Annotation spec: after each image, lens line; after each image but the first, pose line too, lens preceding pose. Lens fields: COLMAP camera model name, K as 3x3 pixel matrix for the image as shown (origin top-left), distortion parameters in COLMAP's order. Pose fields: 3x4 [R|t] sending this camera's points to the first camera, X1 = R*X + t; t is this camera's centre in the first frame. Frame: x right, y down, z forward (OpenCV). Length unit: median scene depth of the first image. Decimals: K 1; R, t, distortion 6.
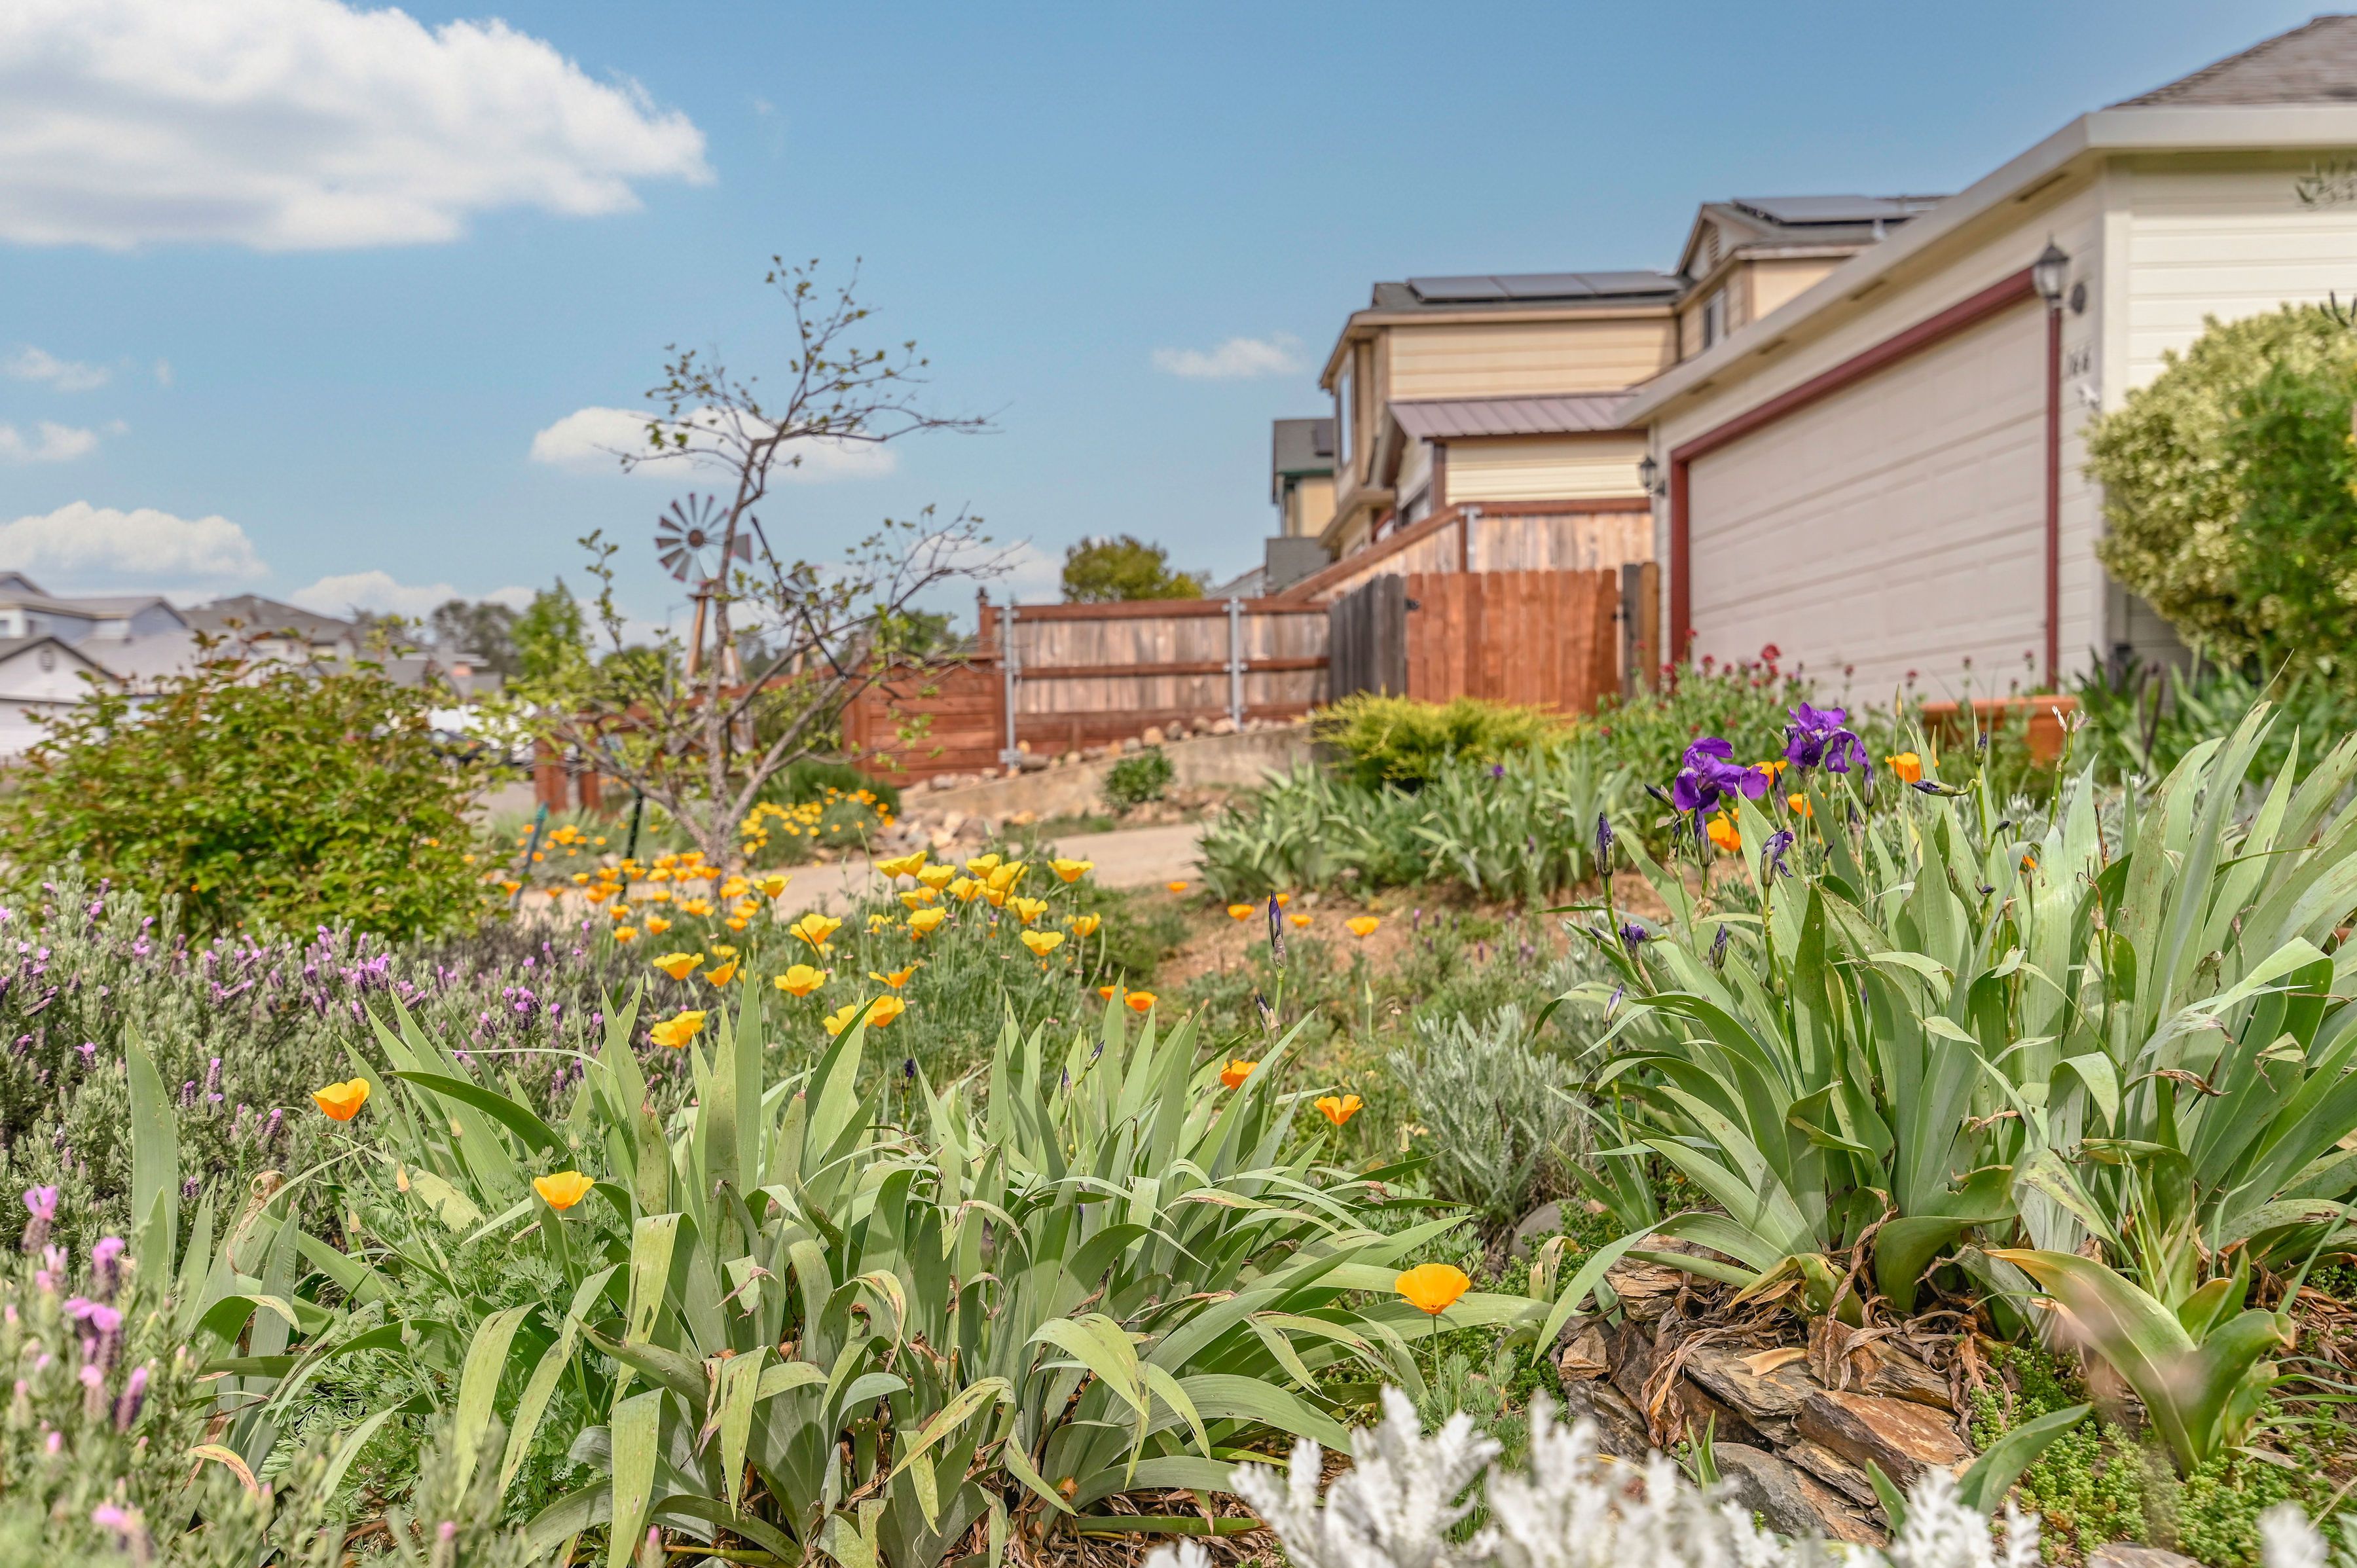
lens RADIAL K [[1833.3, 0, 1198.0], [0, 1833.3, 826.4], [0, 0, 1]] dist [0.015092, 0.002349]
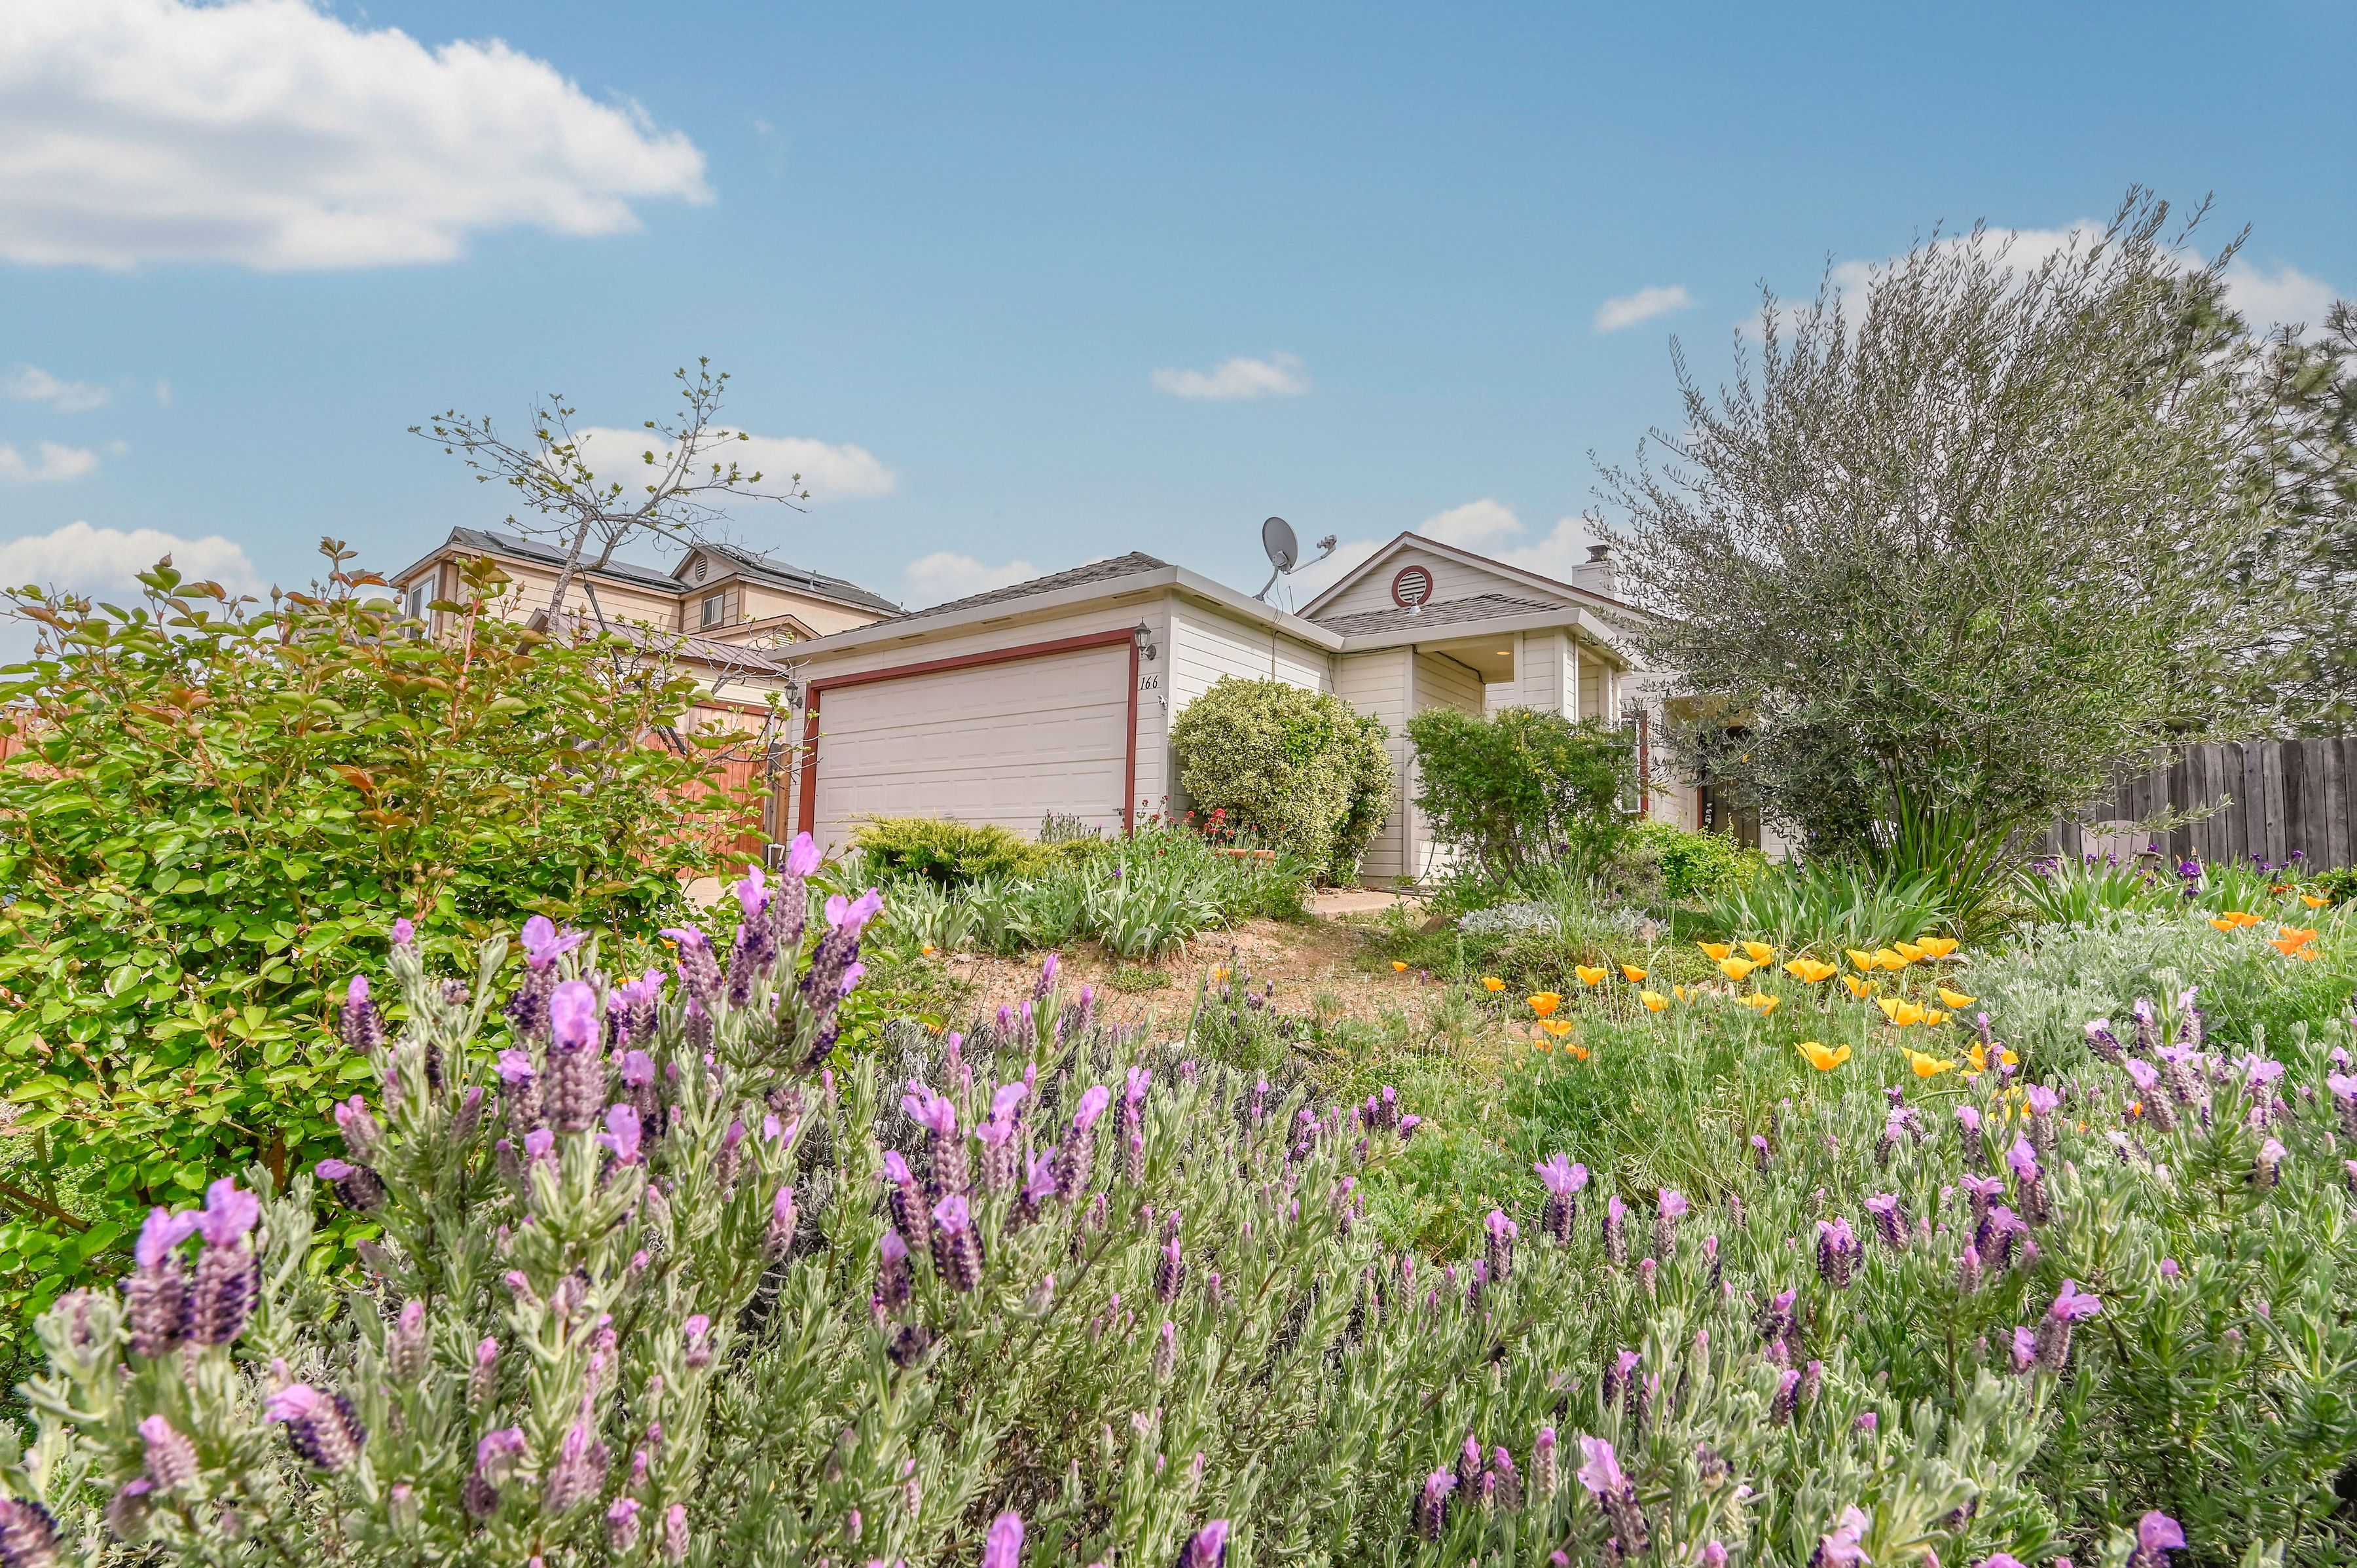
lens RADIAL K [[967.0, 0, 1208.3], [0, 967.0, 794.0], [0, 0, 1]] dist [-0.001192, -0.000326]
pose [[0.639369, 0.105567, 0.761619, -0.271496], [-0.012559, 0.991832, -0.126934, 0.004563], [-0.768798, 0.071593, 0.635472, 0.273195]]
